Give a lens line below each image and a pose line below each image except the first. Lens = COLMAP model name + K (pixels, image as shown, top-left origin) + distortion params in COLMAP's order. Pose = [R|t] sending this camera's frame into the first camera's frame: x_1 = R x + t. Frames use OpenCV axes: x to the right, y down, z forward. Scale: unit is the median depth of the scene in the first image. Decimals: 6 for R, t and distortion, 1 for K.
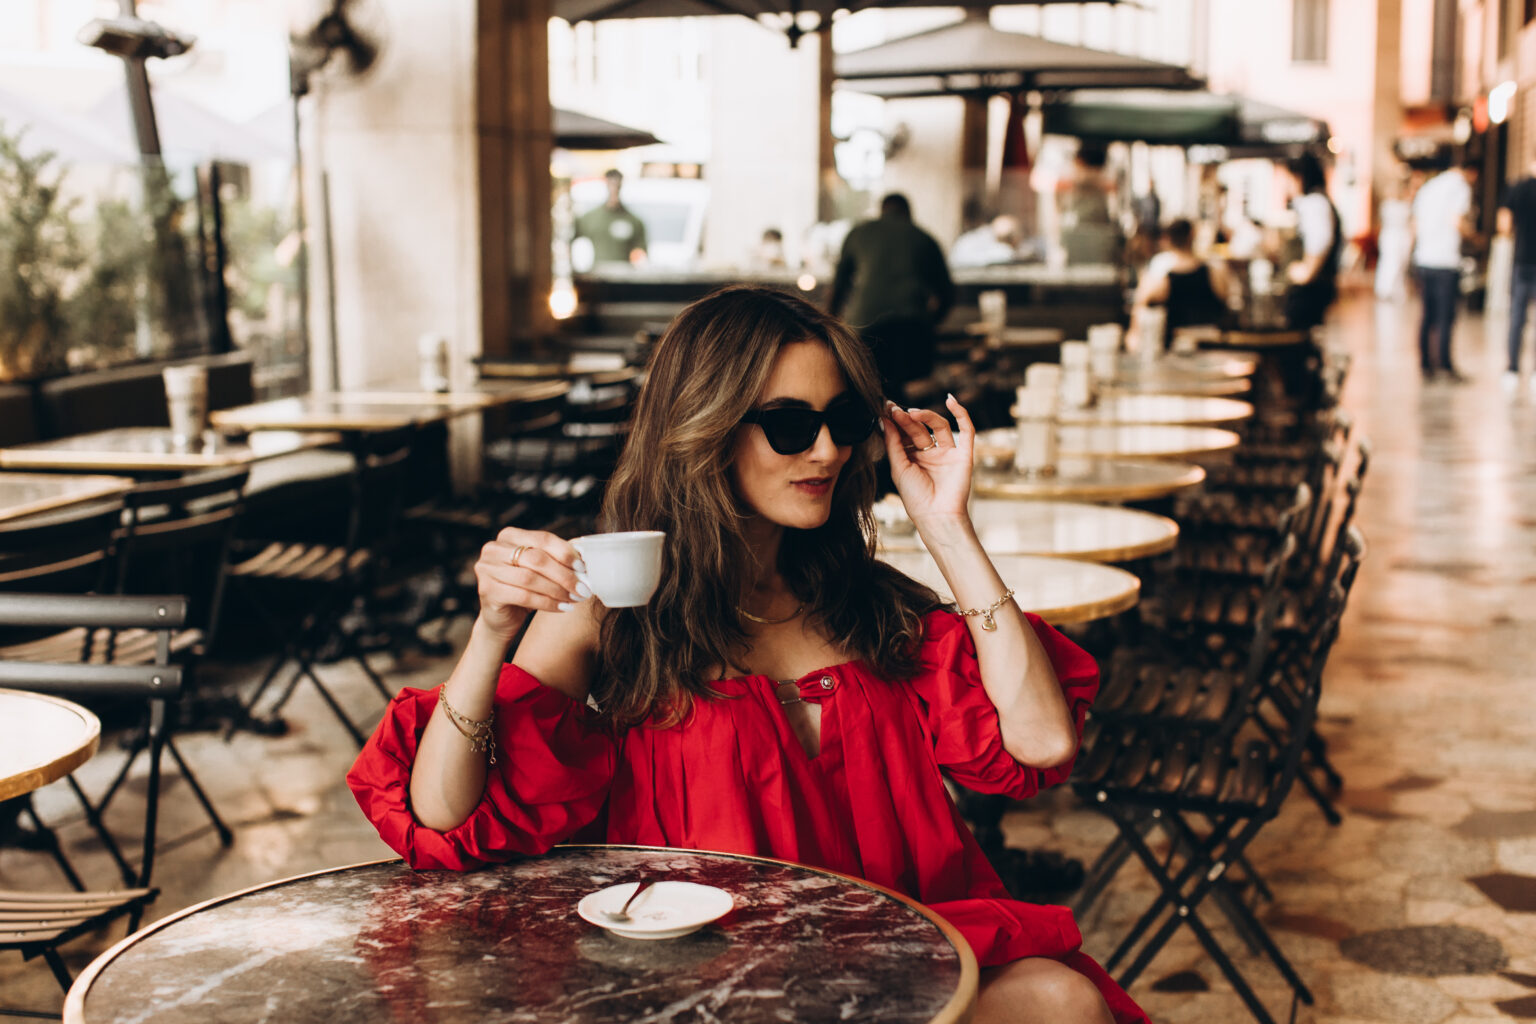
lens RADIAL K [[2336.0, 0, 766.8], [0, 2336.0, 516.8], [0, 0, 1]] dist [-0.064467, 0.000000]
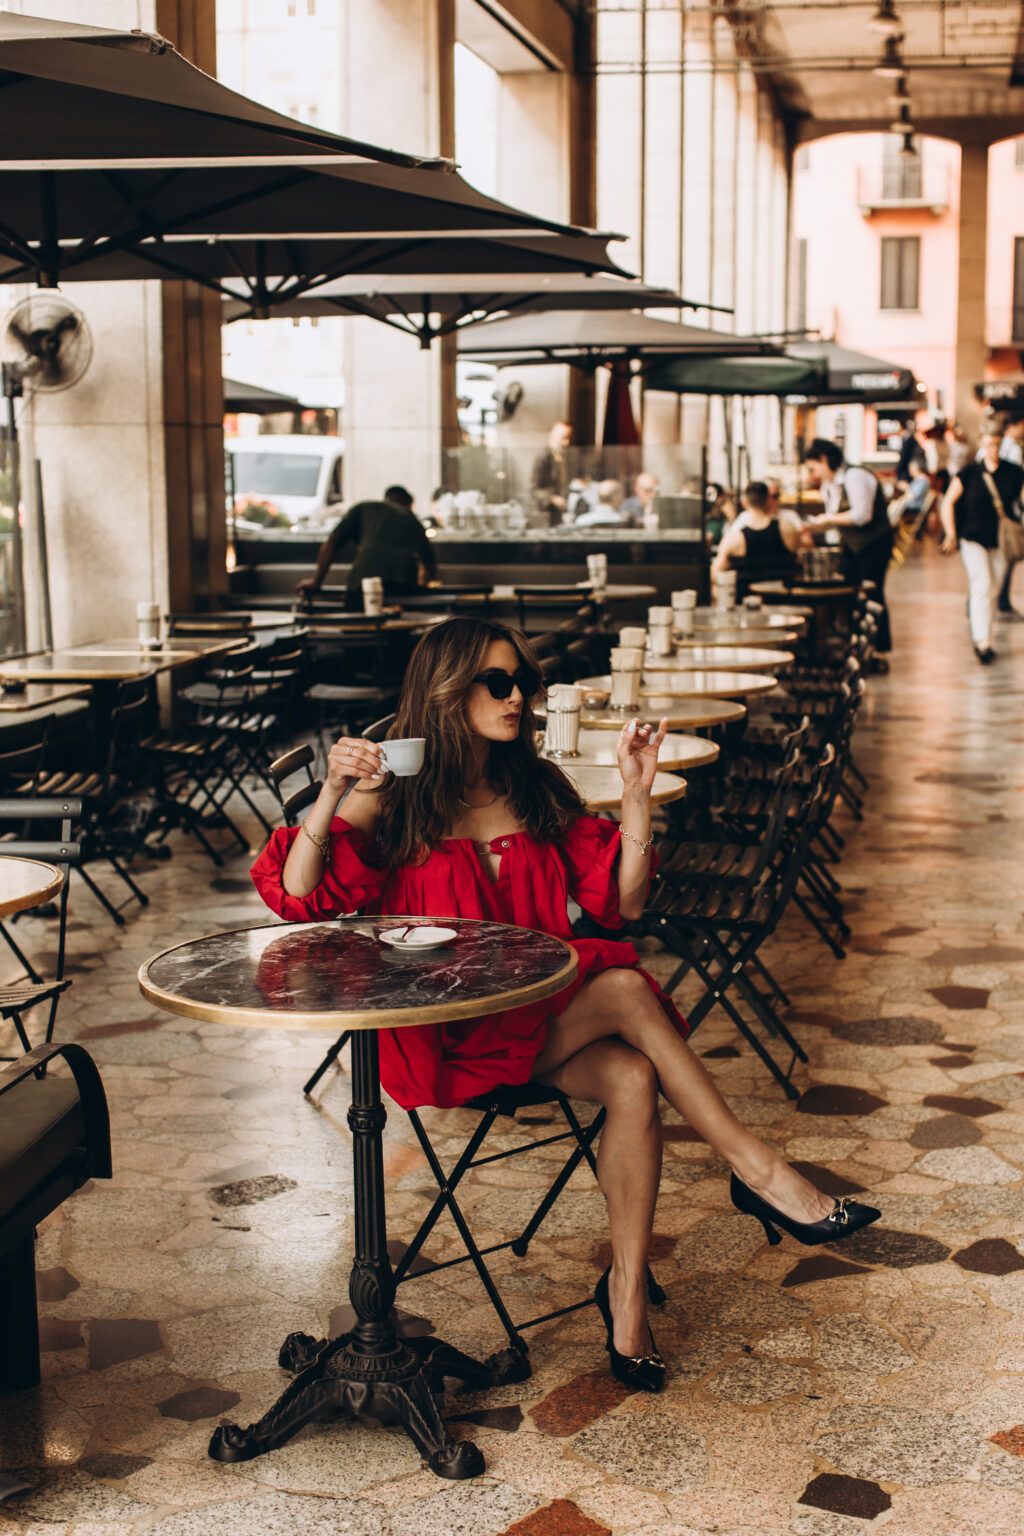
lens RADIAL K [[2336.0, 0, 513.4], [0, 2336.0, 764.8], [0, 0, 1]] dist [-0.064467, 0.000000]
pose [[0.998299, -0.013499, 0.056720, -0.032216], [0.013061, 0.999882, 0.008092, 0.002162], [-0.056823, -0.007338, 0.998357, -0.415412]]
